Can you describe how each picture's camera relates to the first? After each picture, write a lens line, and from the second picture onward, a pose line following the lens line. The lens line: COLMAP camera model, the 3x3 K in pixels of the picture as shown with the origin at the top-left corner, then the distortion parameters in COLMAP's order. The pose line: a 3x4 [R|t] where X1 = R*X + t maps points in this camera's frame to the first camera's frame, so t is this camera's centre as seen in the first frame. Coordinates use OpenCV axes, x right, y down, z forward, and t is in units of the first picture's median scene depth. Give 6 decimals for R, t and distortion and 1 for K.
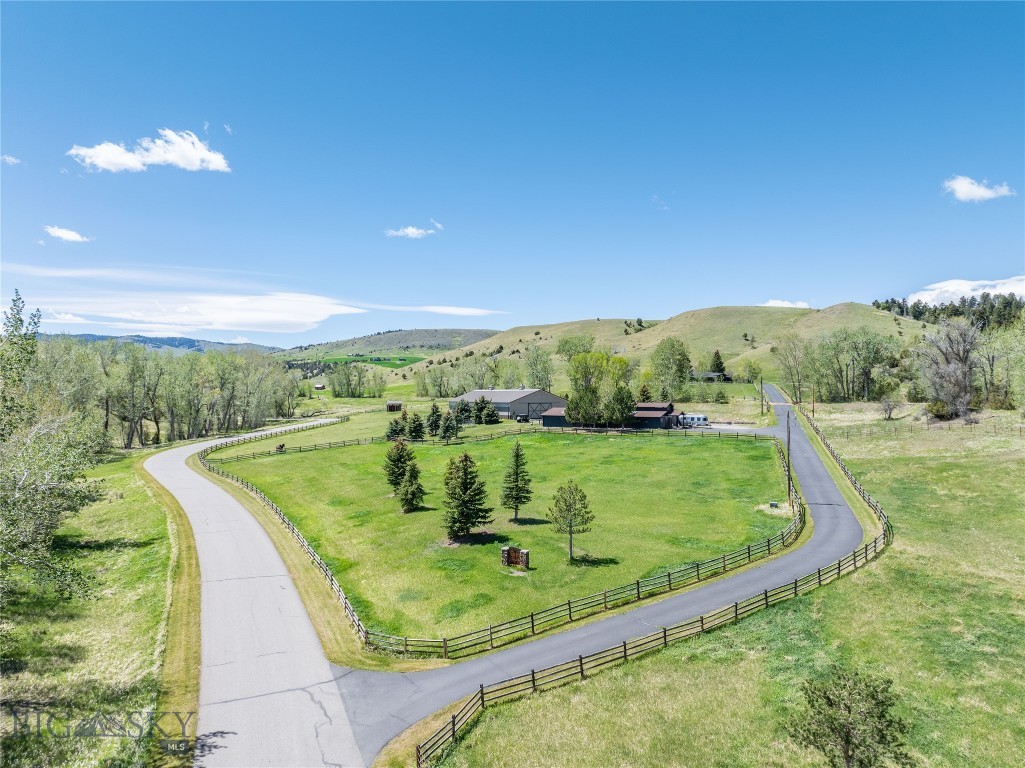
lens RADIAL K [[721.9, 0, 520.0], [0, 721.9, 379.4], [0, 0, 1]] dist [-0.040878, 0.004344]
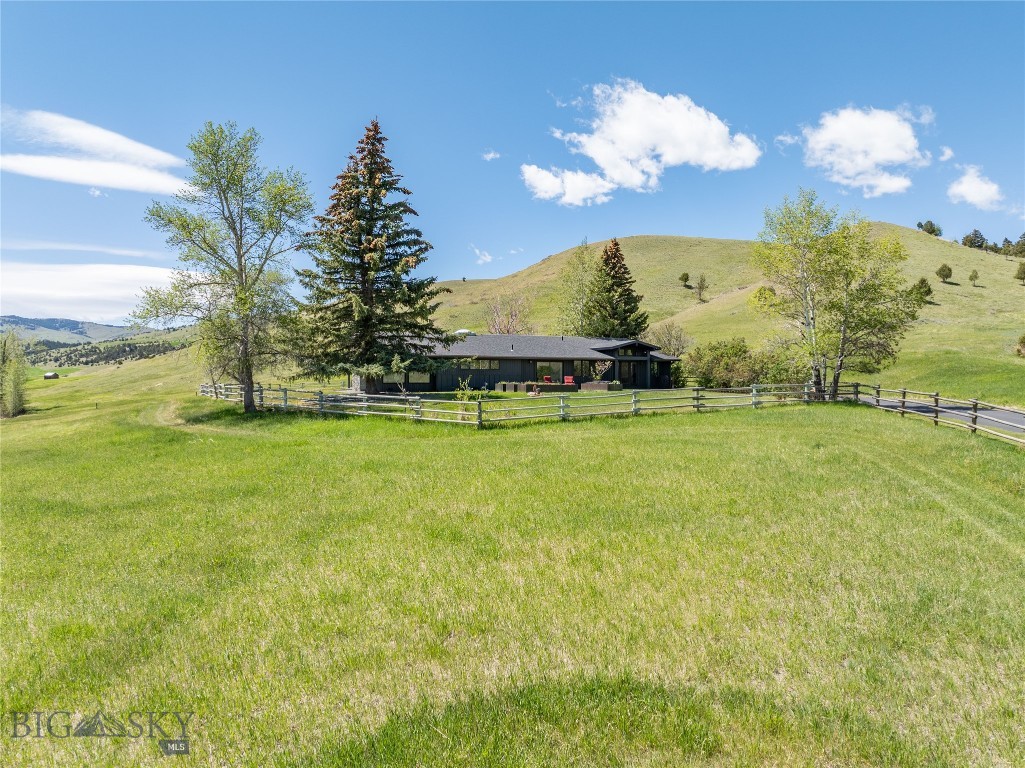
lens RADIAL K [[721.9, 0, 518.6], [0, 721.9, 382.0], [0, 0, 1]] dist [-0.040878, 0.004344]
pose [[0.994149, 0.002859, 0.107979, 0.109854], [-0.005199, 0.999758, 0.021391, -0.000448], [-0.107891, -0.021827, 0.993923, 0.387866]]
